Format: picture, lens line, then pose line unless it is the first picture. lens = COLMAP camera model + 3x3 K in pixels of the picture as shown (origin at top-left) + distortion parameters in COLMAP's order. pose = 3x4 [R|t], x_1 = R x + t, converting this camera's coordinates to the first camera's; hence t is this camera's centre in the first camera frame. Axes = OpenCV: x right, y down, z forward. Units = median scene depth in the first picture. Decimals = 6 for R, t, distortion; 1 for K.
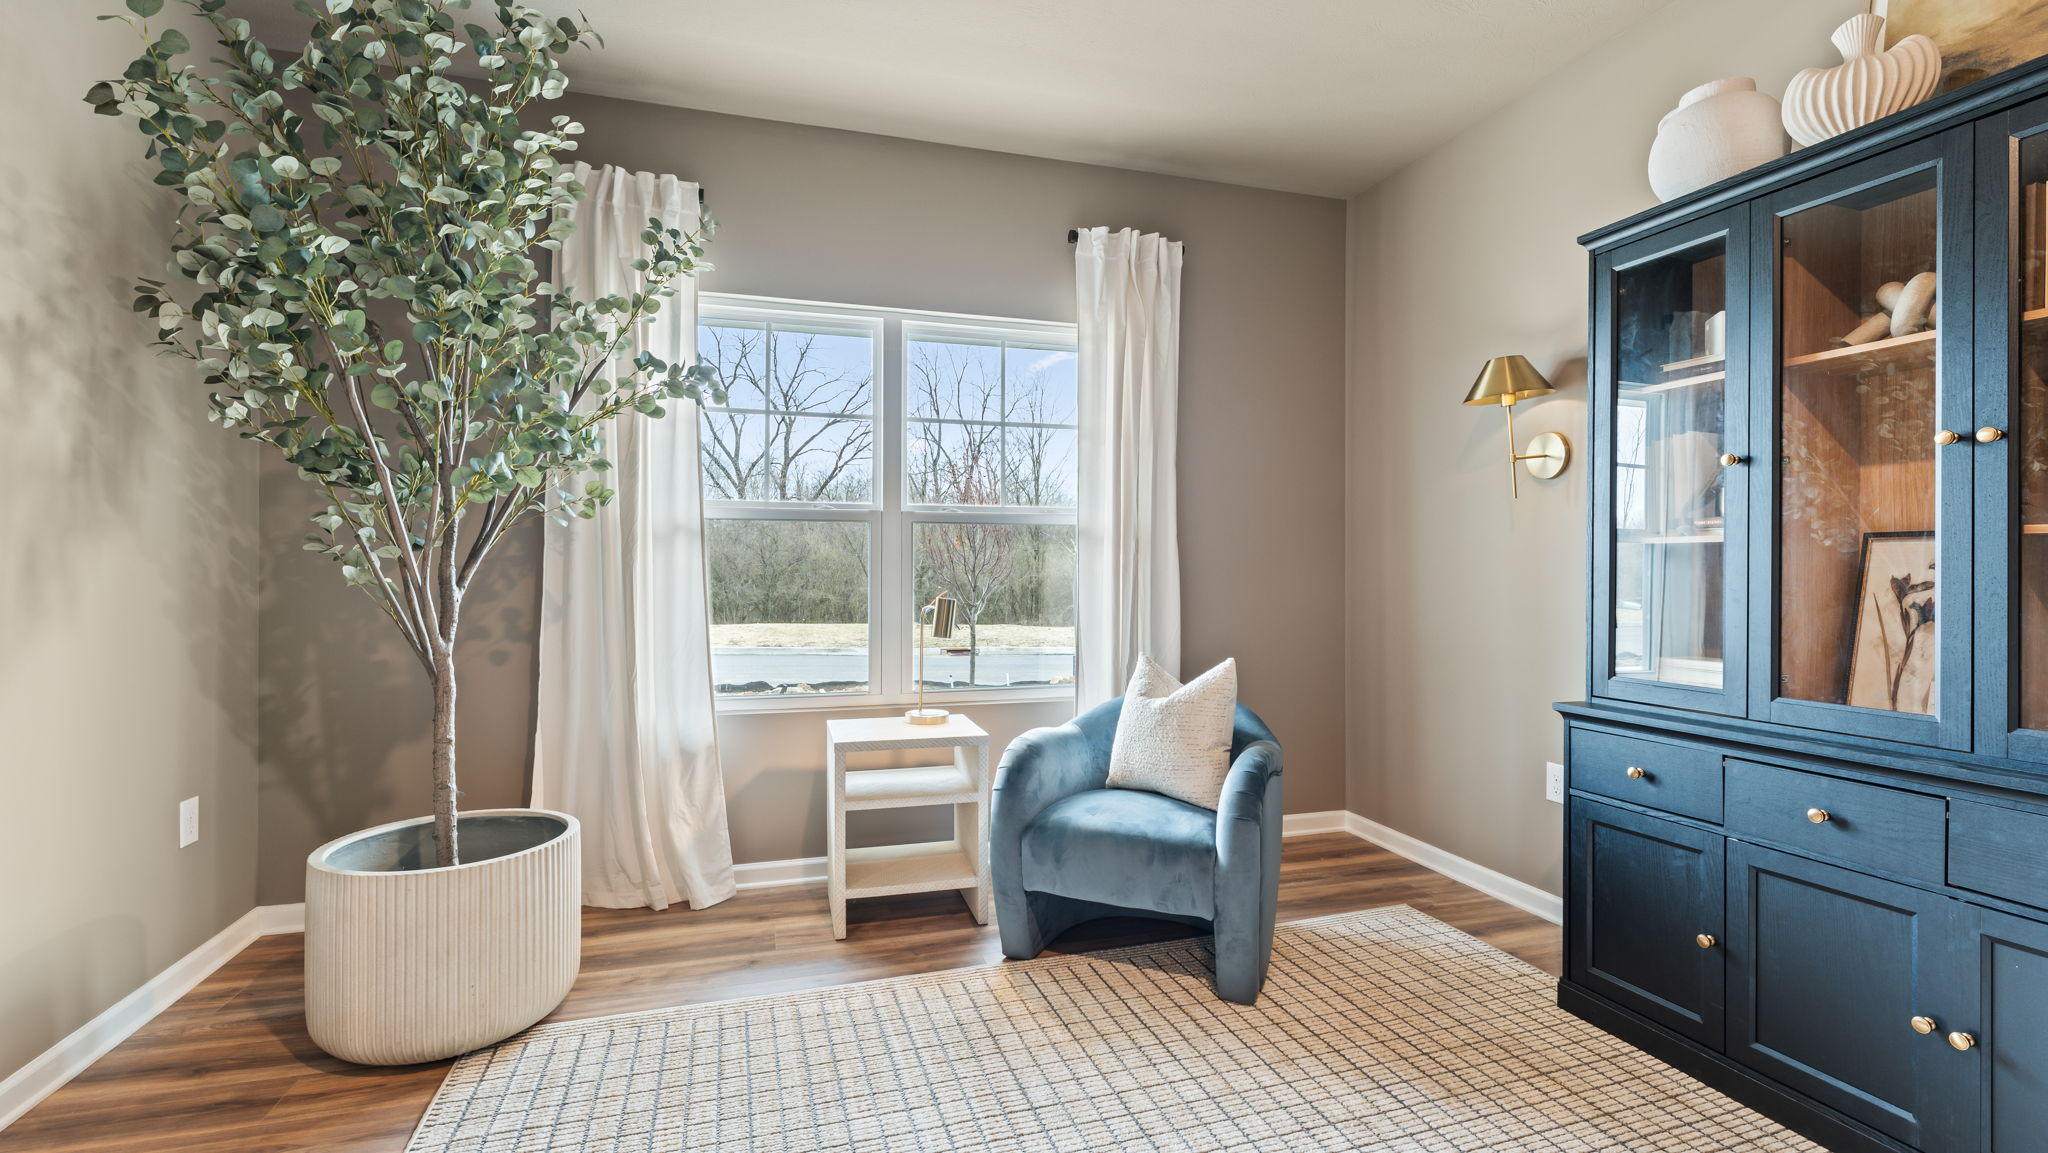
lens RADIAL K [[902.0, 0, 1015.7], [0, 902.0, 571.2], [0, 0, 1]] dist [-0.003263, -0.001123]
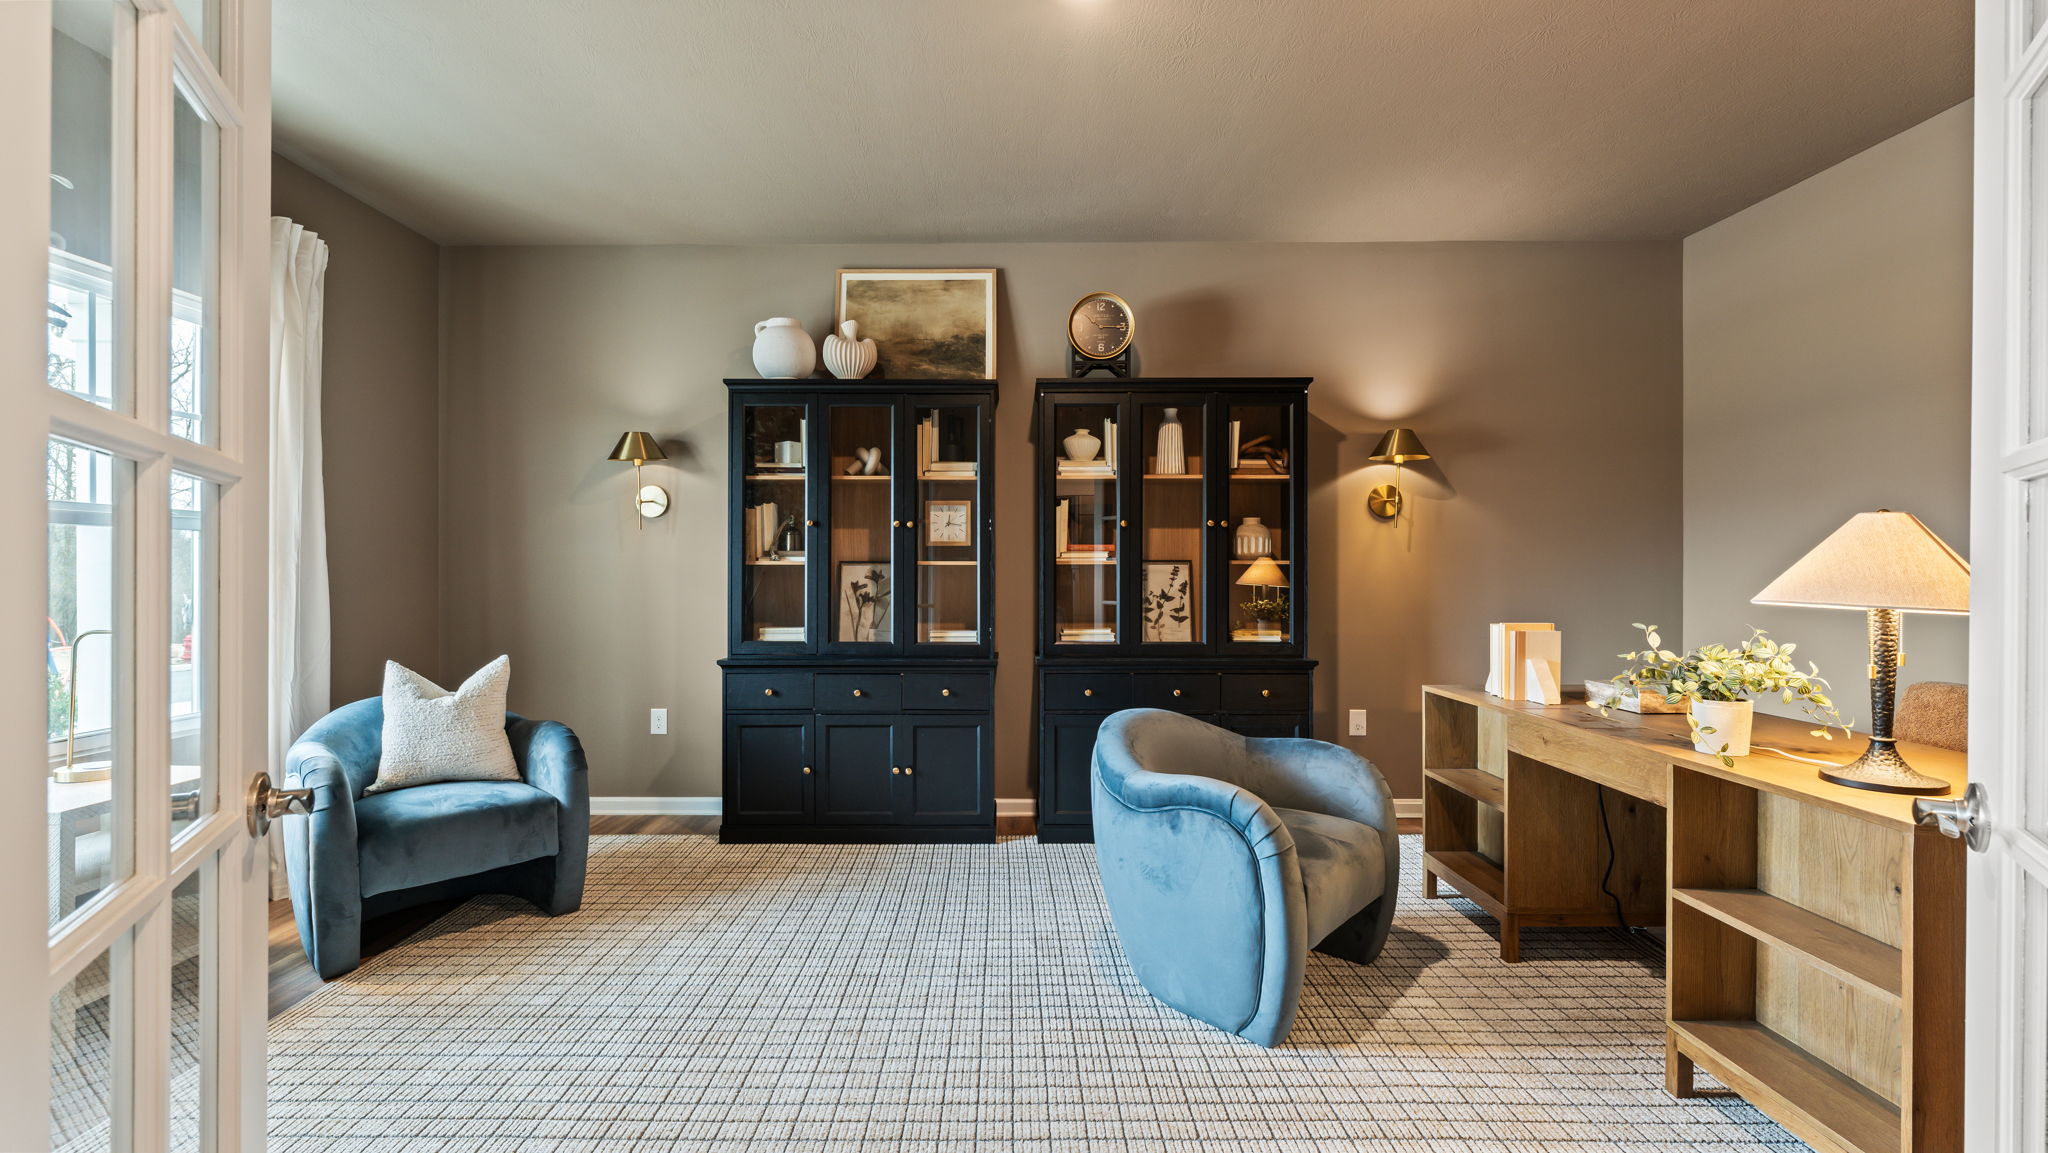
lens RADIAL K [[902.0, 0, 1012.2], [0, 902.0, 572.2], [0, 0, 1]] dist [-0.003263, -0.001123]
pose [[0.297173, -0.002255, 0.954821, -0.836371], [0.001730, 0.999997, 0.001824, -0.017898], [-0.954822, 0.001110, 0.297176, -0.005144]]
